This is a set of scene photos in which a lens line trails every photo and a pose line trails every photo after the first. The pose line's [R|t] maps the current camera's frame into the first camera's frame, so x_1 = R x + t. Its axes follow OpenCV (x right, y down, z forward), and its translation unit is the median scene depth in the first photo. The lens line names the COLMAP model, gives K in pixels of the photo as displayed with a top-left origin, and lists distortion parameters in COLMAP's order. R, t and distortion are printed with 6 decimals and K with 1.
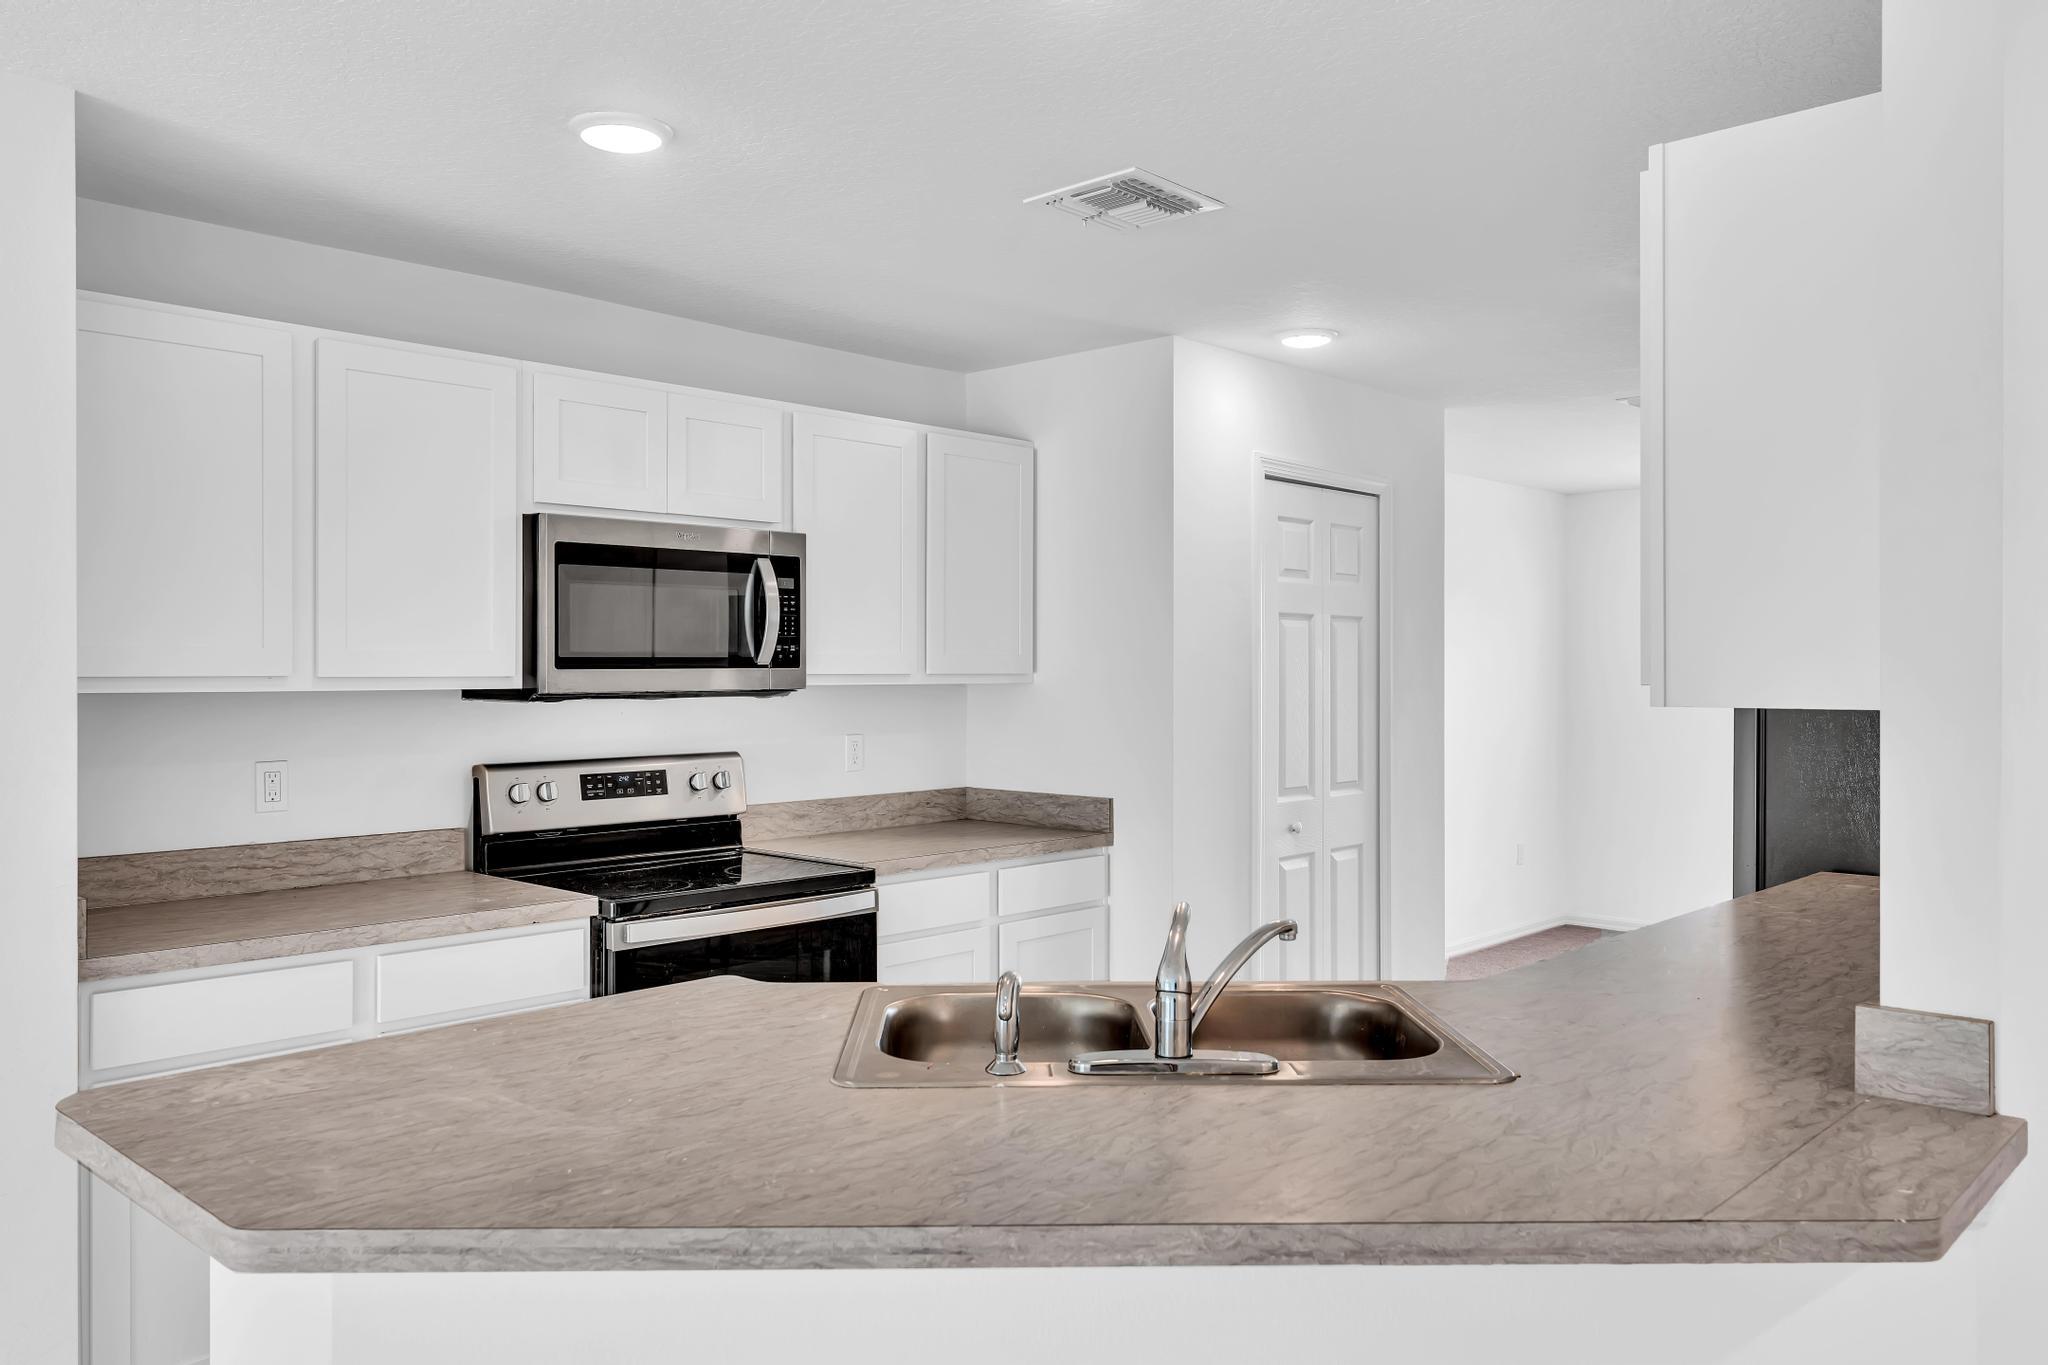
lens RADIAL K [[1509.4, 0, 1024.0], [0, 1509.4, 682.5], [0, 0, 1]] dist [0.006462, 0.004945]
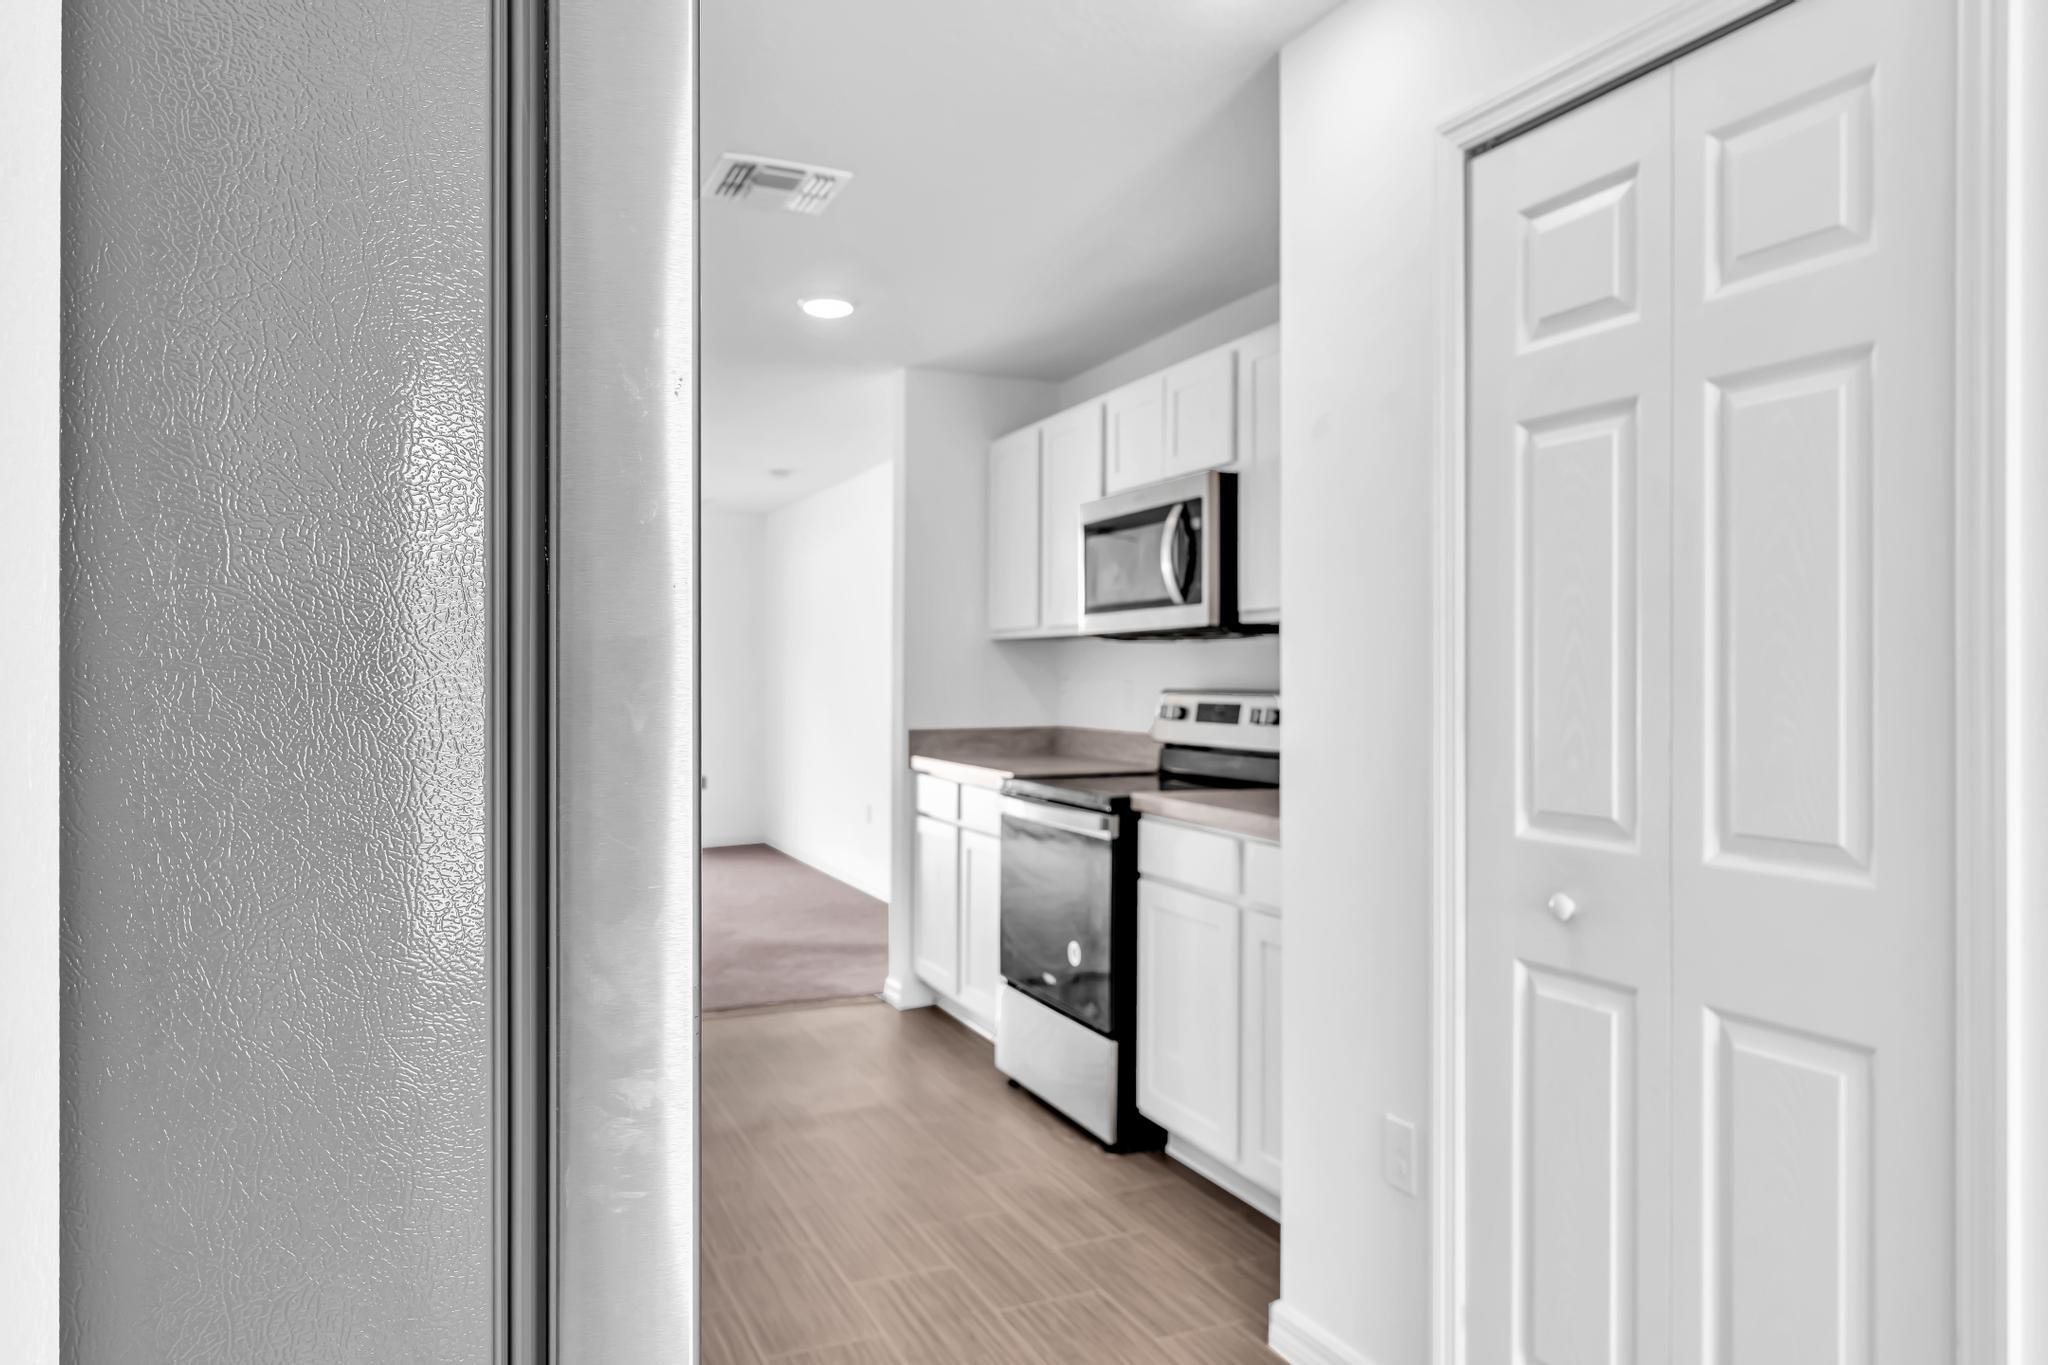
lens RADIAL K [[1325.8, 0, 1027.3], [0, 1325.8, 683.2], [0, 0, 1]] dist [-0.001970, 0.000255]
pose [[-0.385538, 0.000772, -0.922692, 0.918556], [-0.013188, 0.999893, 0.006347, 0.049991], [0.922598, 0.014615, -0.385487, 1.567198]]
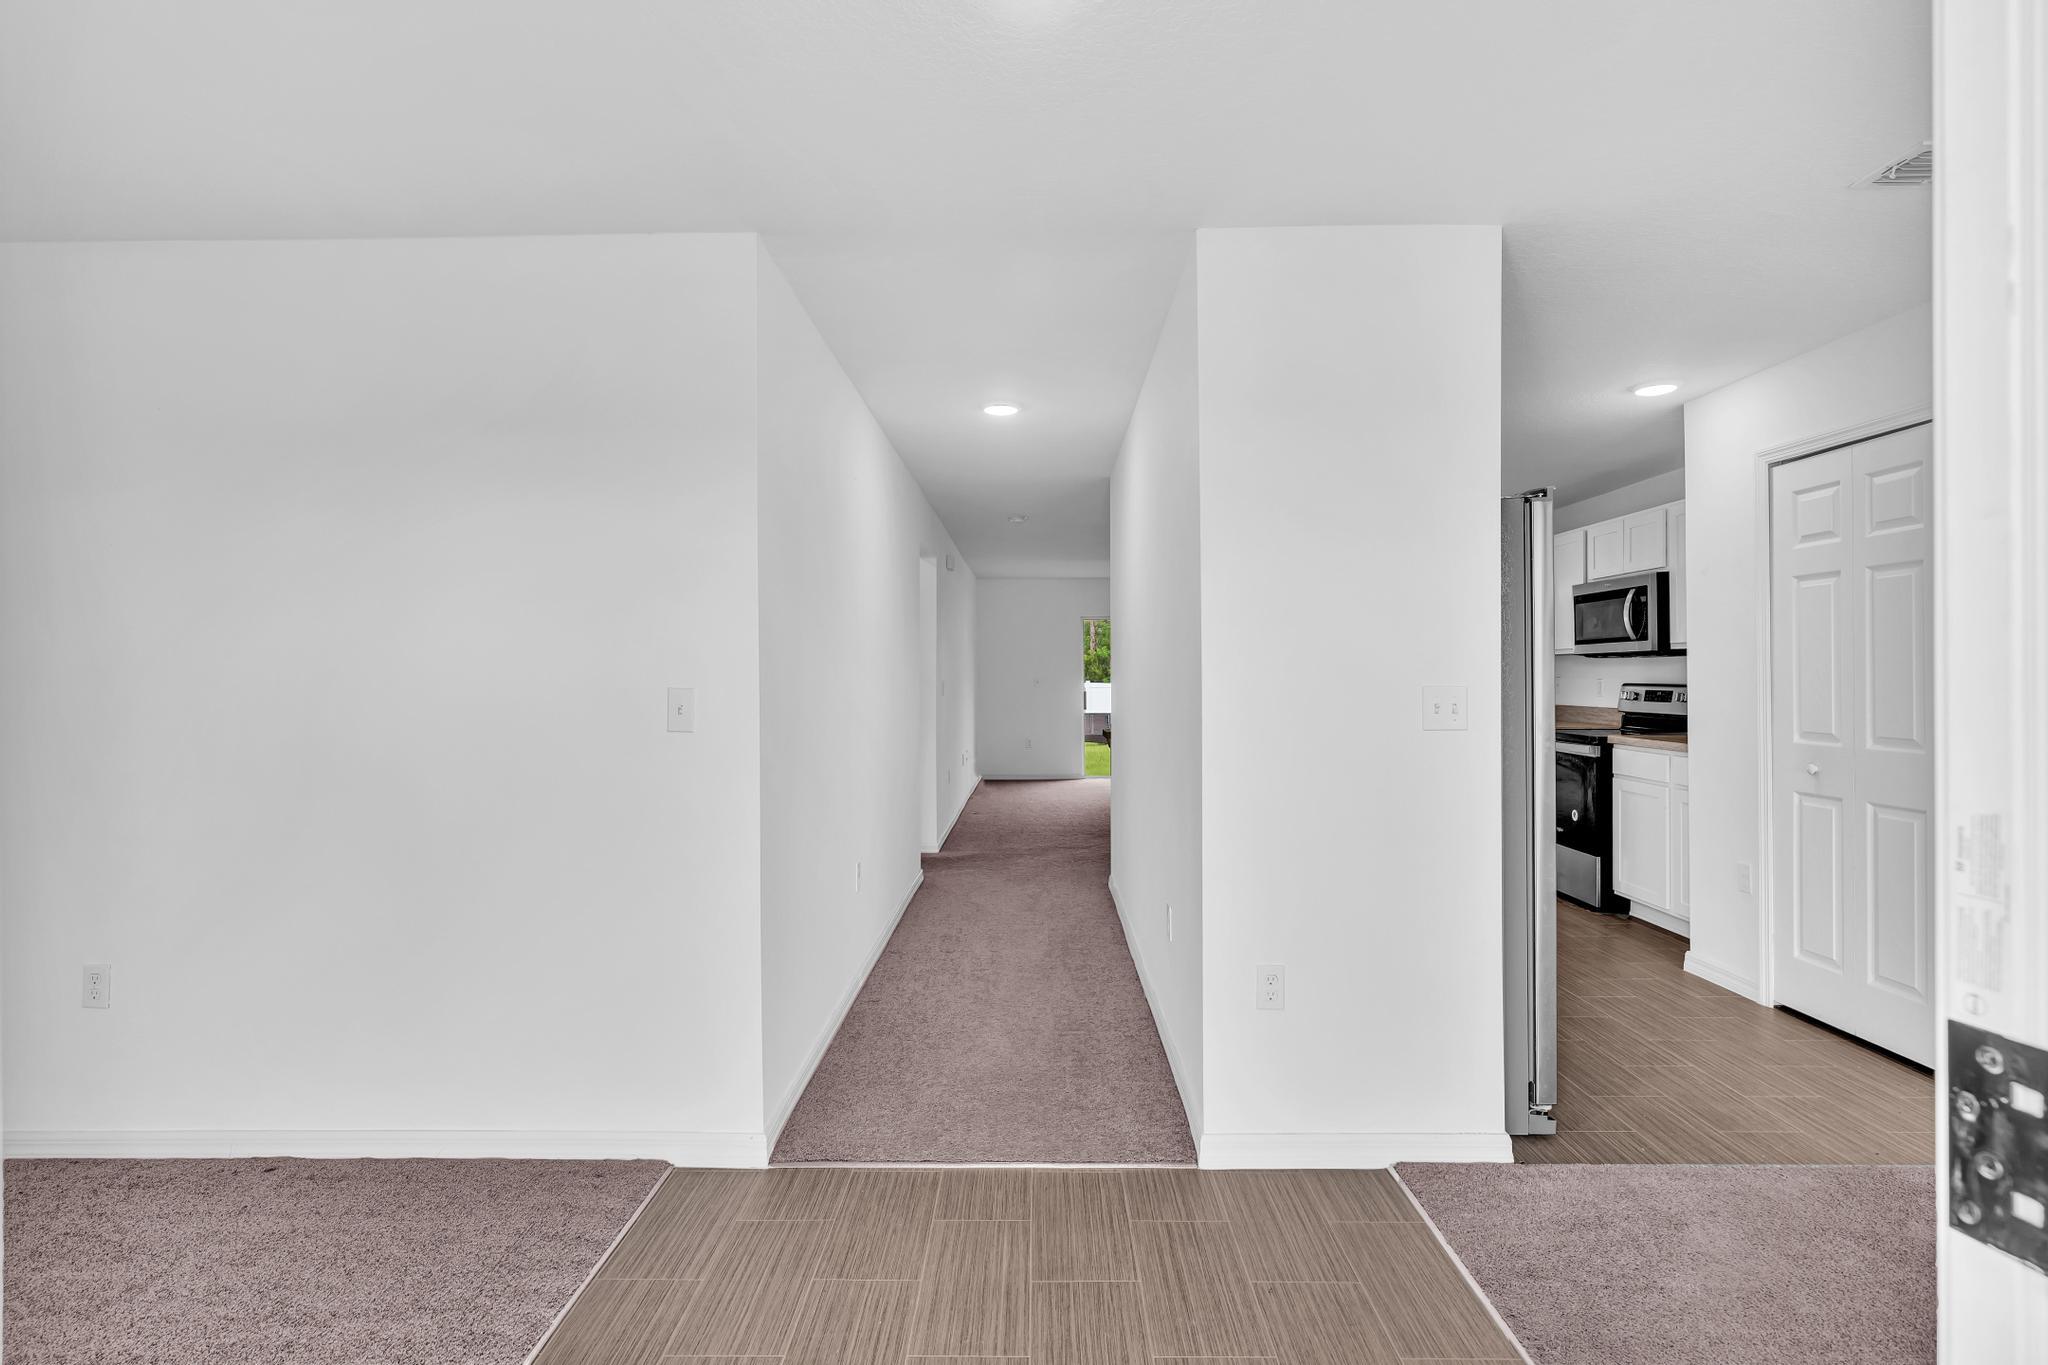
lens RADIAL K [[985.9, 0, 1024.0], [0, 985.9, 682.5], [0, 0, 1]] dist [-0.000243, -0.000601]
pose [[-0.740653, 0.007850, -0.671842, 1.691759], [0.000236, 0.999935, 0.011423, 0.039395], [0.671888, 0.008302, -0.740606, 1.786951]]
